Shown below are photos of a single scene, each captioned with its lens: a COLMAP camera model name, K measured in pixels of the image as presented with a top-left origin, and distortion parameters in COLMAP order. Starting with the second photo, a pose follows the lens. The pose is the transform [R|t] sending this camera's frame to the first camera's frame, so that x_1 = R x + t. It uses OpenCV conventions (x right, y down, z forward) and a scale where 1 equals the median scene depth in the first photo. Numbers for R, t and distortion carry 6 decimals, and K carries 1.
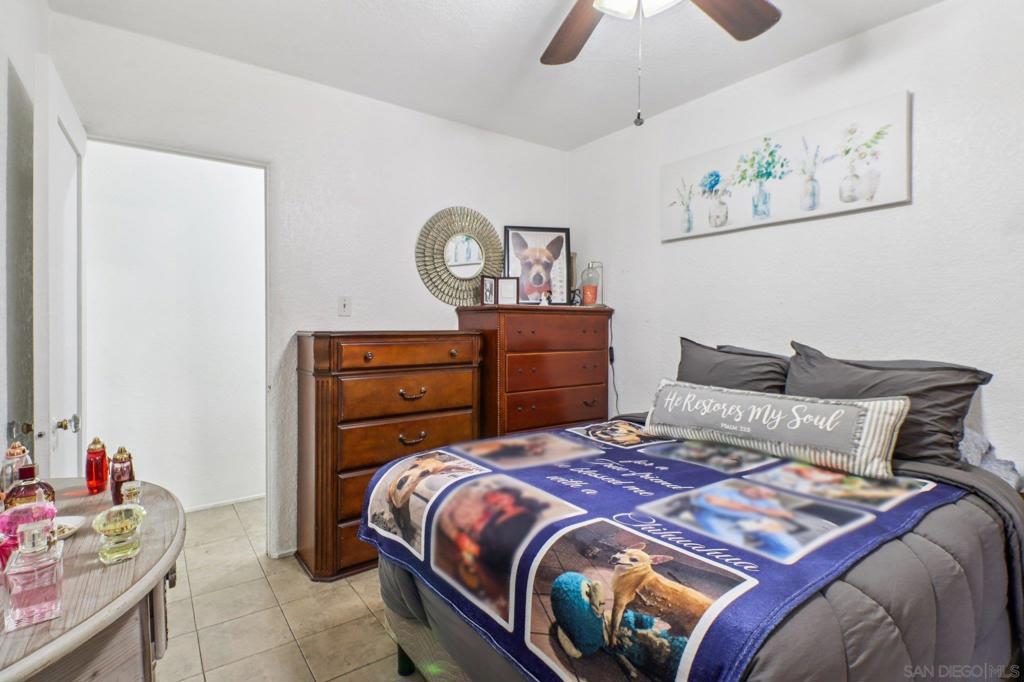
lens RADIAL K [[497.6, 0, 512.6], [0, 497.6, 312.6], [0, 0, 1]] dist [0.002101, -0.000164]
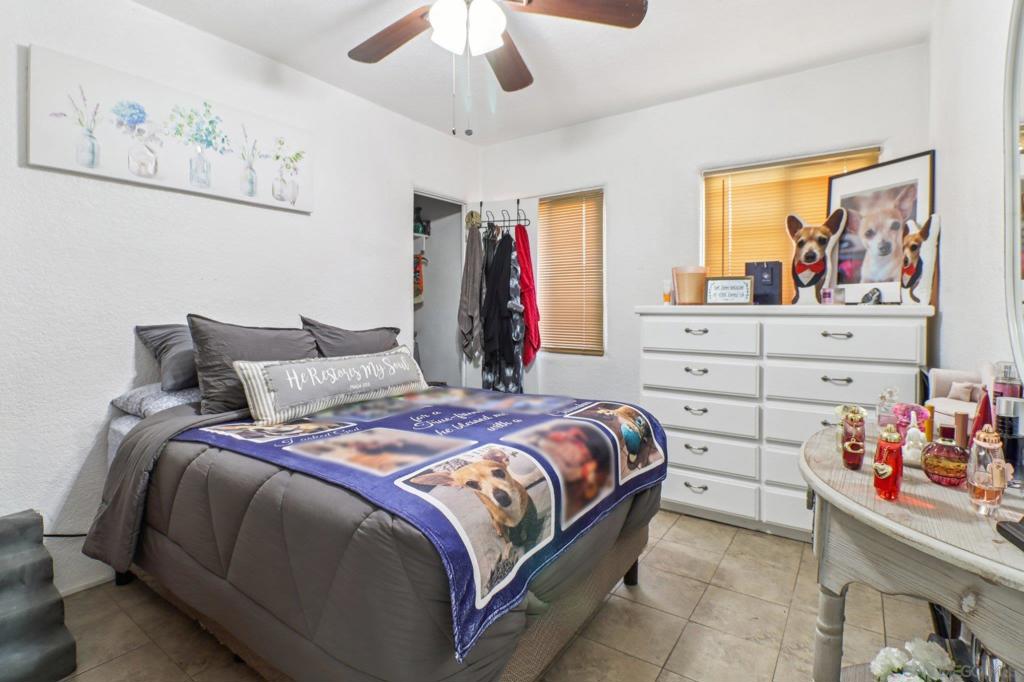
lens RADIAL K [[497.6, 0, 512.6], [0, 497.6, 312.6], [0, 0, 1]] dist [0.002101, -0.000164]
pose [[-0.320574, -0.001597, 0.947222, -0.610805], [-0.014878, 0.999884, -0.003350, 0.043034], [-0.947107, -0.015167, -0.320560, 0.803071]]
